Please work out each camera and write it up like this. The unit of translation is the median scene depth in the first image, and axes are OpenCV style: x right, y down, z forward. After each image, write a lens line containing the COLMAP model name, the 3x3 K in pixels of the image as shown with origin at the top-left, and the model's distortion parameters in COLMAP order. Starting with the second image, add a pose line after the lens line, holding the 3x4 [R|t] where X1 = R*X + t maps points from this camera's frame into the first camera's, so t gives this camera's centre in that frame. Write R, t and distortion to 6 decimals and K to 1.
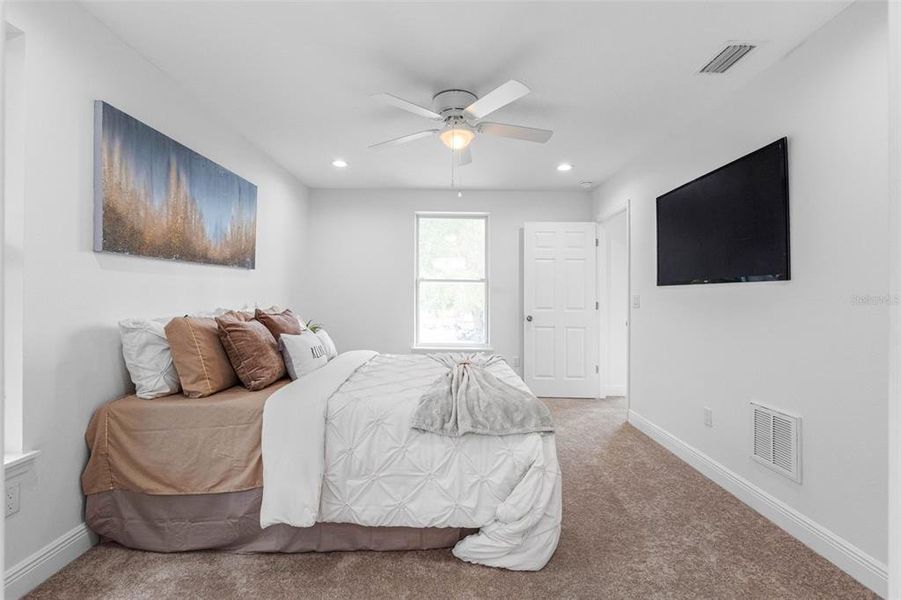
lens RADIAL K [[400.5, 0, 448.2], [0, 400.5, 295.5], [0, 0, 1]] dist [-0.004160, 0.000497]
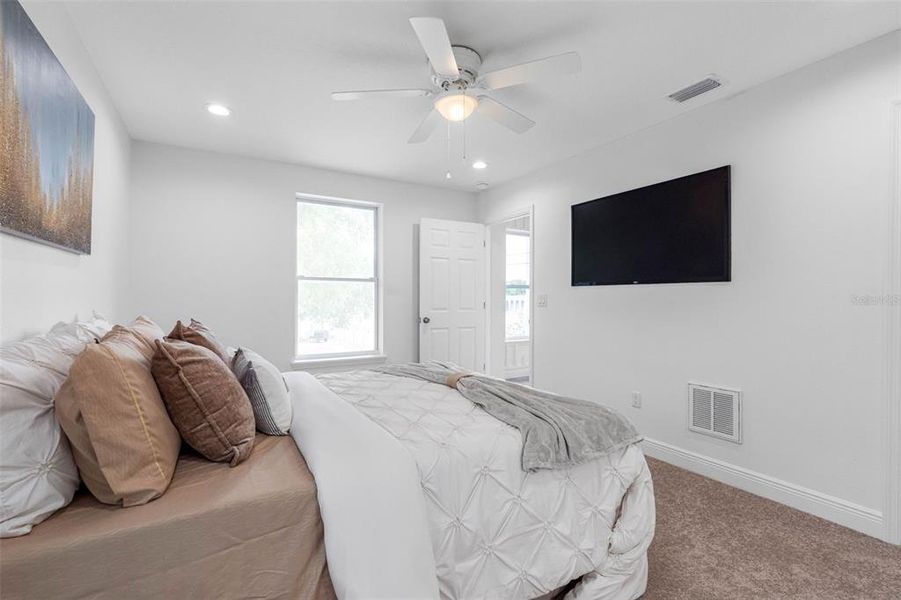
lens RADIAL K [[400.5, 0, 451.8], [0, 400.5, 298.2], [0, 0, 1]] dist [-0.004160, 0.000497]
pose [[0.867335, -0.009757, 0.497629, -0.430405], [0.007390, 0.999950, 0.006725, -0.001125], [-0.497670, -0.002155, 0.867364, 0.297715]]
